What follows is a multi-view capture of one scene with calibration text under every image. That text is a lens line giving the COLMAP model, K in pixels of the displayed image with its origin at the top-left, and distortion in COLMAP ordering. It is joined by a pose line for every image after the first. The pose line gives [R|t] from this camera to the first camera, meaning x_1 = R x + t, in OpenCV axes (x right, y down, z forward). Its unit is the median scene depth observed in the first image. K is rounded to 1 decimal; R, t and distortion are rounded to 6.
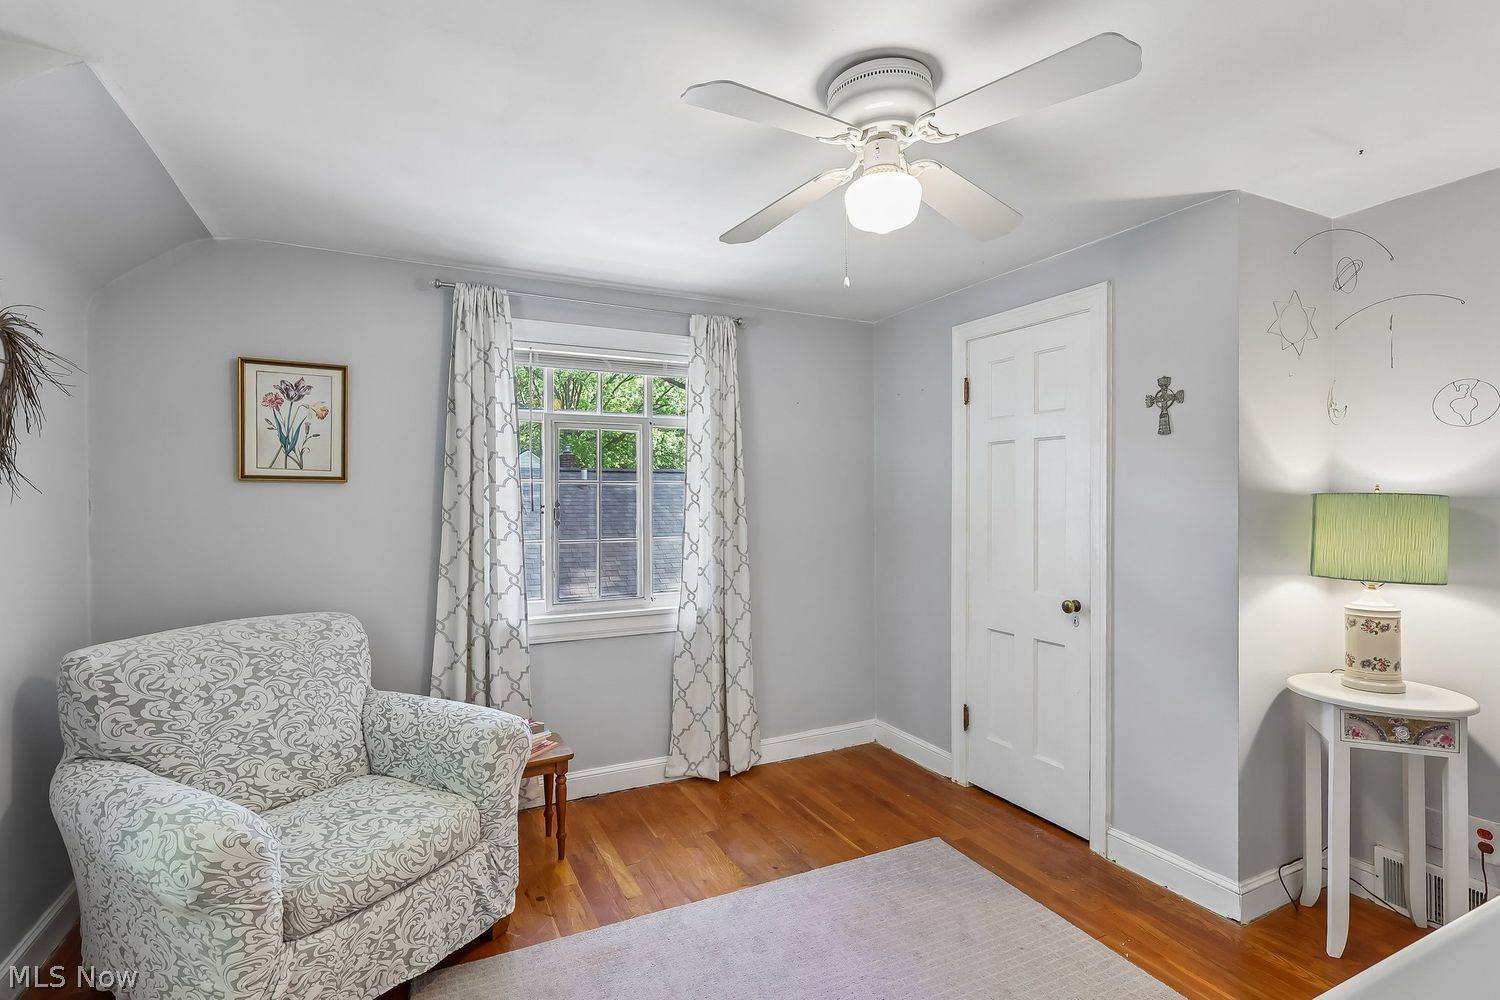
lens RADIAL K [[708.2, 0, 750.0], [0, 708.2, 500.0], [0, 0, 1]] dist [-0.000042, 0.000550]
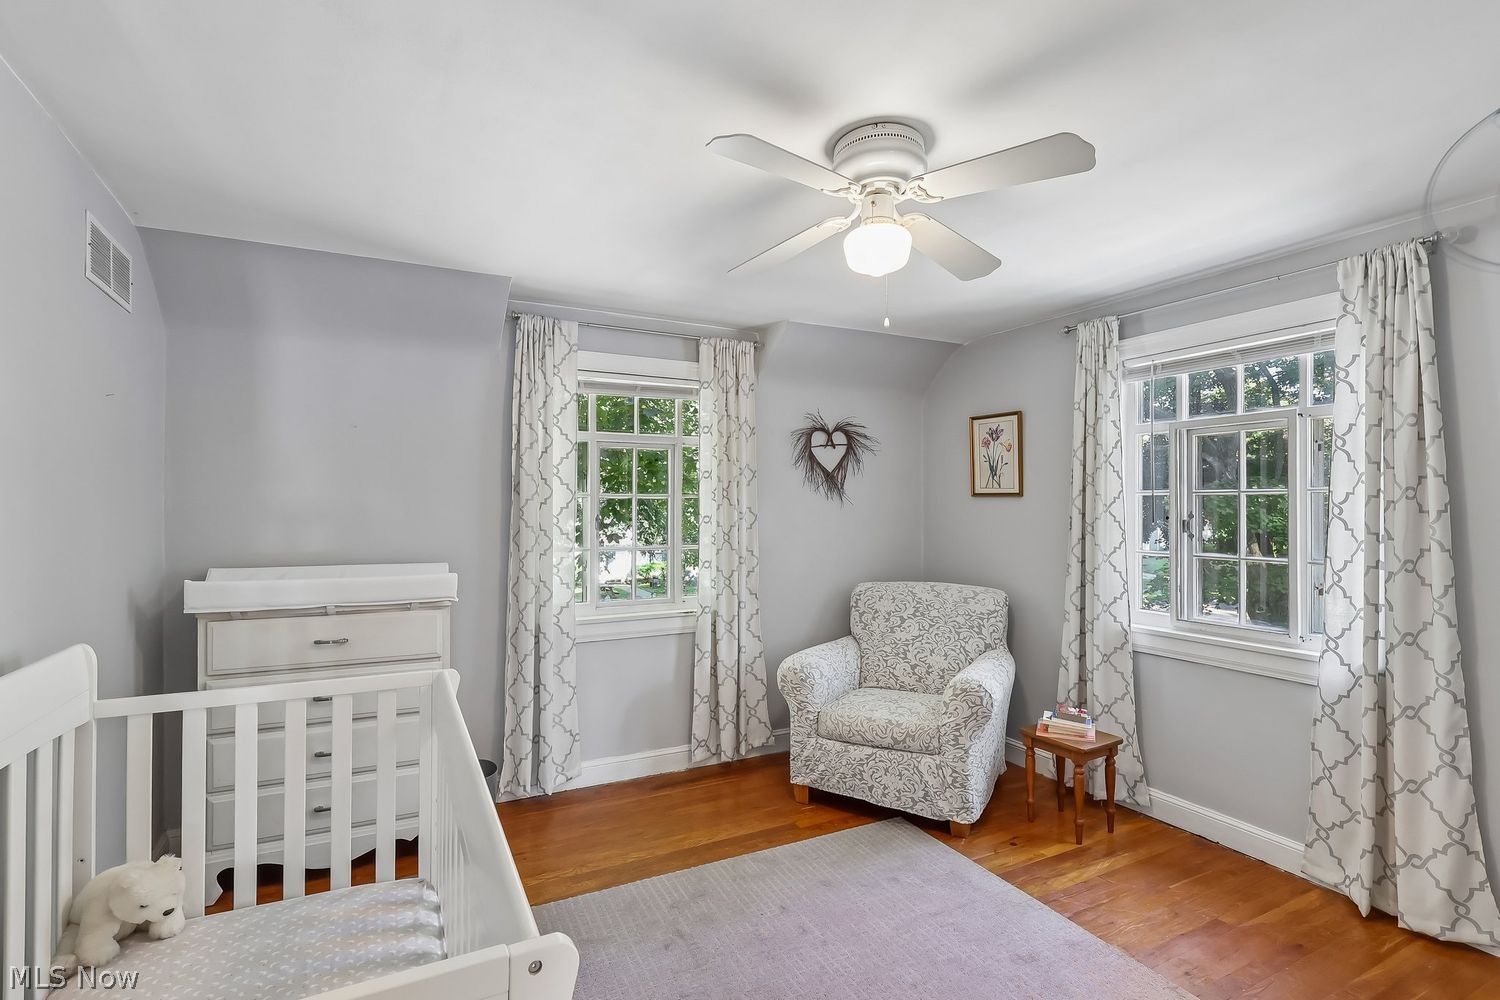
lens RADIAL K [[708.2, 0, 750.0], [0, 708.2, 500.0], [0, 0, 1]] dist [-0.000042, 0.000550]
pose [[0.024855, -0.007243, -0.999665, 0.787773], [-0.005472, 0.999958, -0.007381, -0.006002], [0.999676, 0.005654, 0.024814, 0.461069]]
